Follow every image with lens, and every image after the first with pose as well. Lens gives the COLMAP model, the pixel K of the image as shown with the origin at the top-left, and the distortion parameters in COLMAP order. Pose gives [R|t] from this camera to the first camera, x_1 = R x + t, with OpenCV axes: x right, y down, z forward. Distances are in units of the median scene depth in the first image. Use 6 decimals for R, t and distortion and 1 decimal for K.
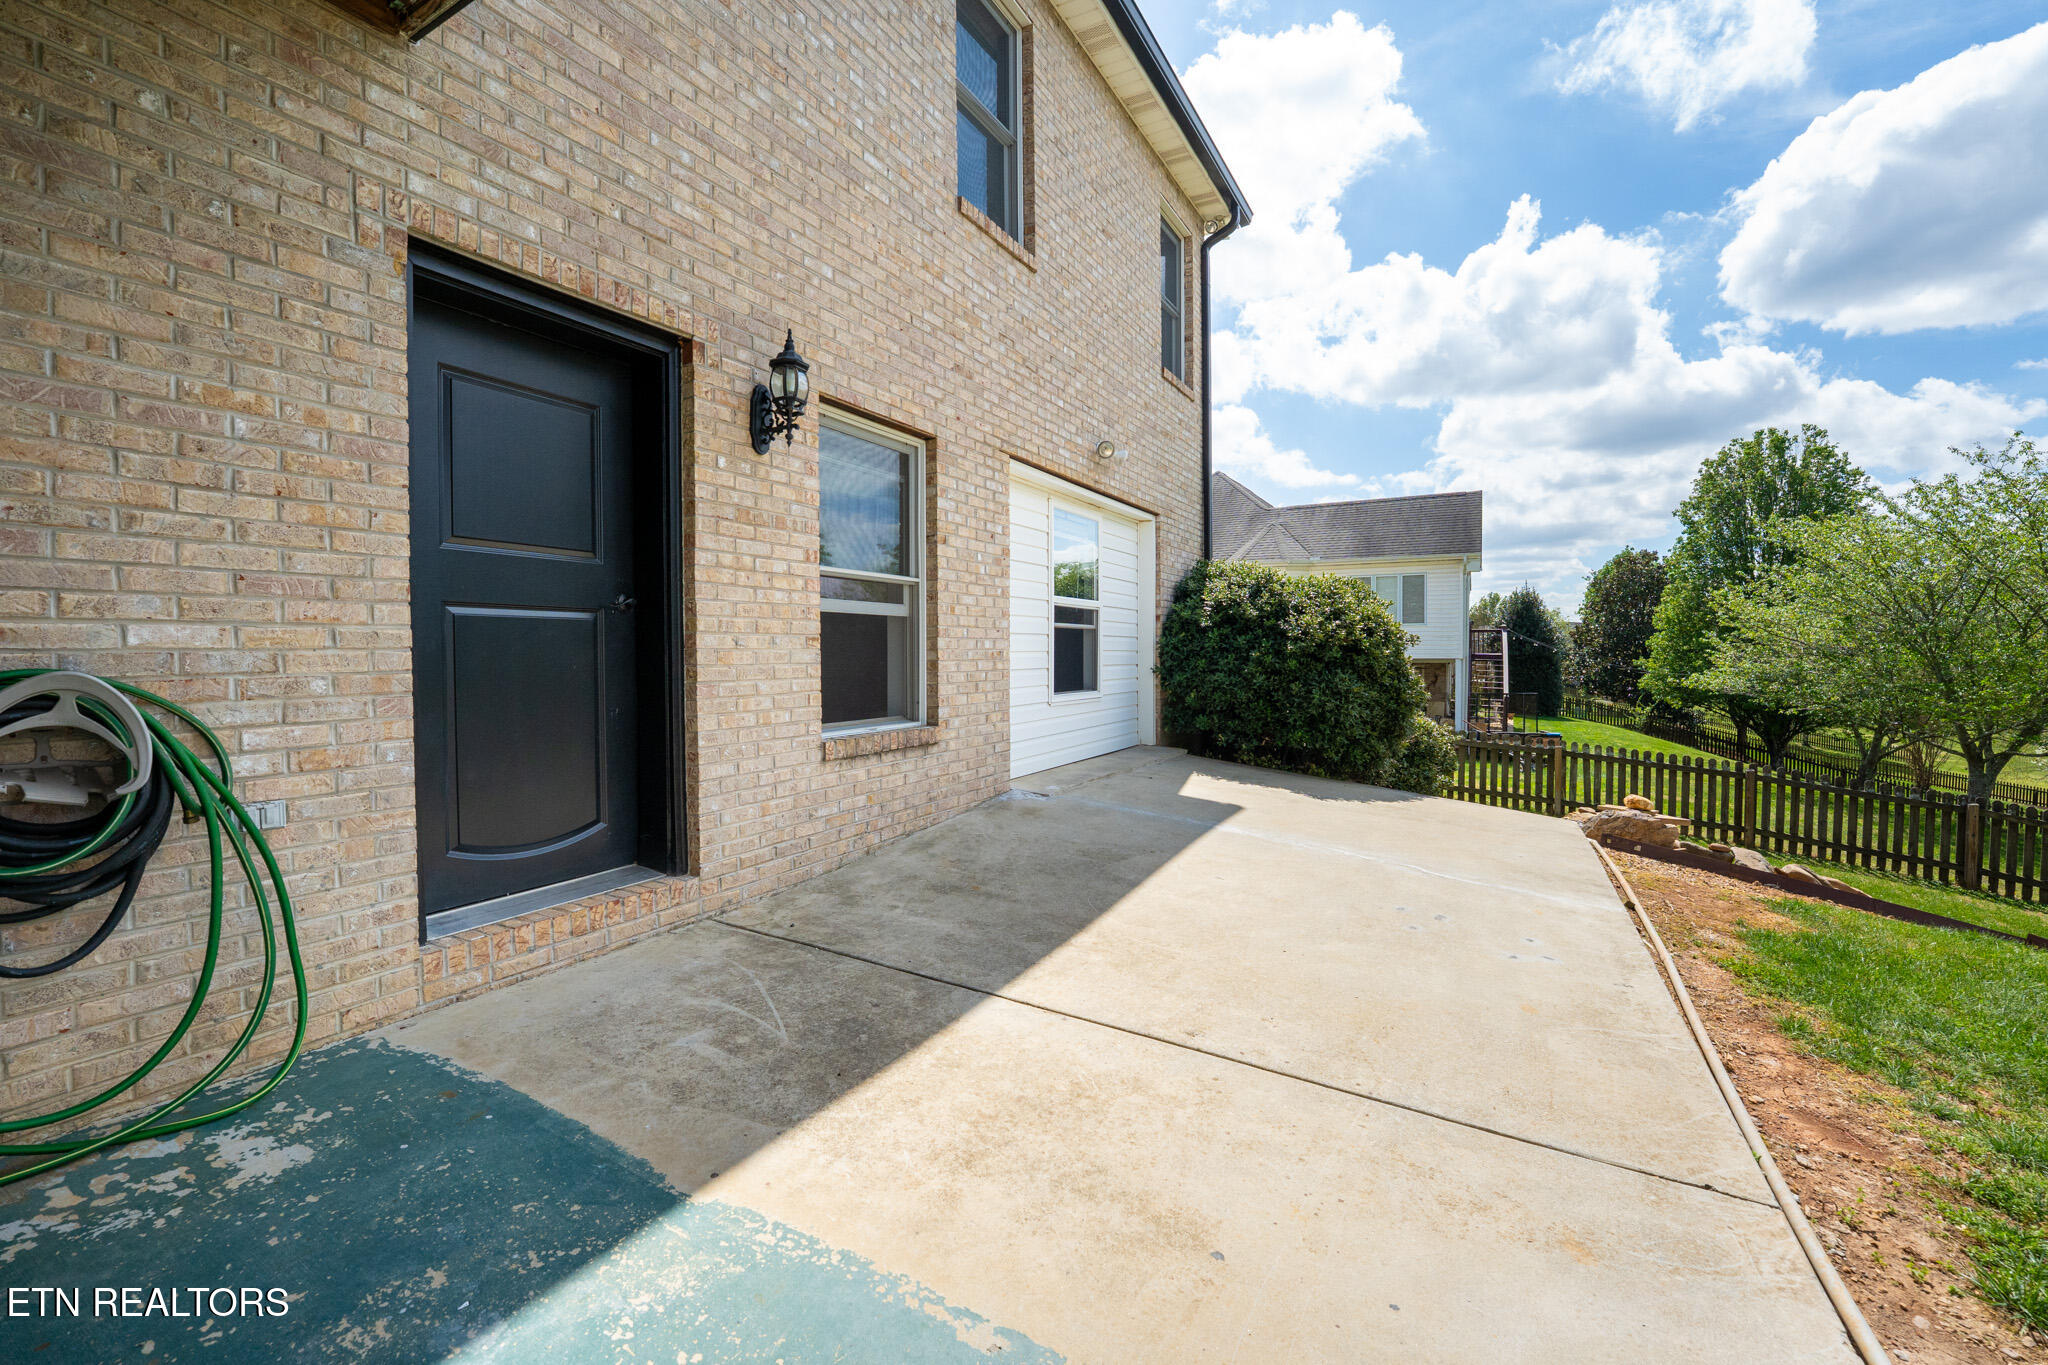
lens RADIAL K [[852.0, 0, 1029.9], [0, 852.0, 666.9], [0, 0, 1]] dist [-0.008488, 0.000112]
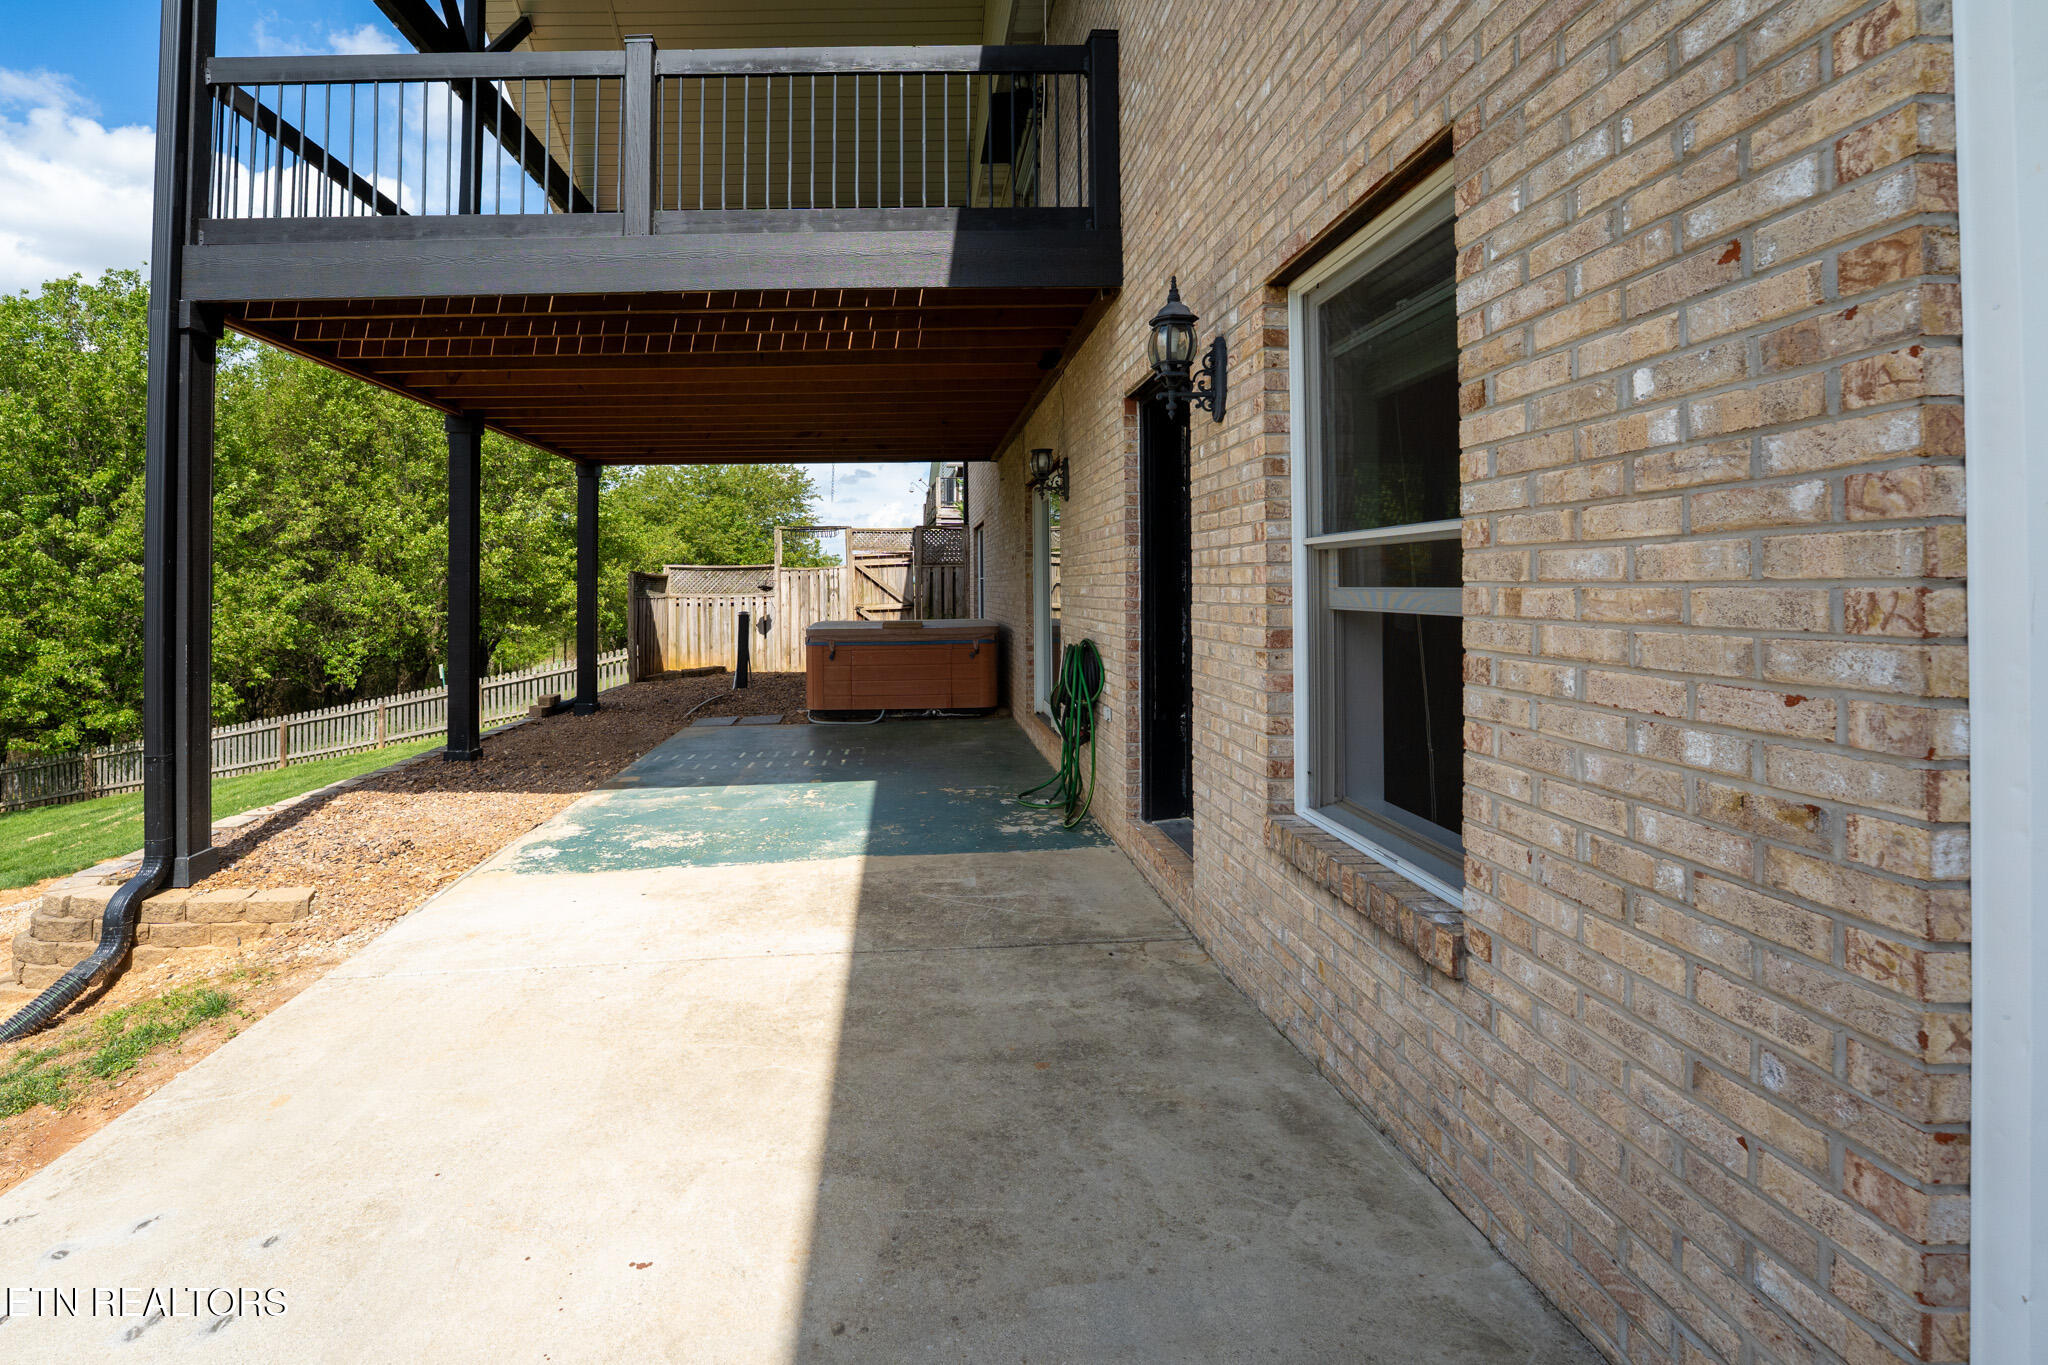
lens RADIAL K [[895.6, 0, 920.9], [0, 895.6, 562.7], [0, 0, 1]] dist [-0.001624, -0.000143]
pose [[-0.866742, -0.004863, -0.498734, 0.331909], [-0.001169, 0.999970, -0.007718, -0.099122], [0.498756, -0.006107, -0.866721, 1.480784]]
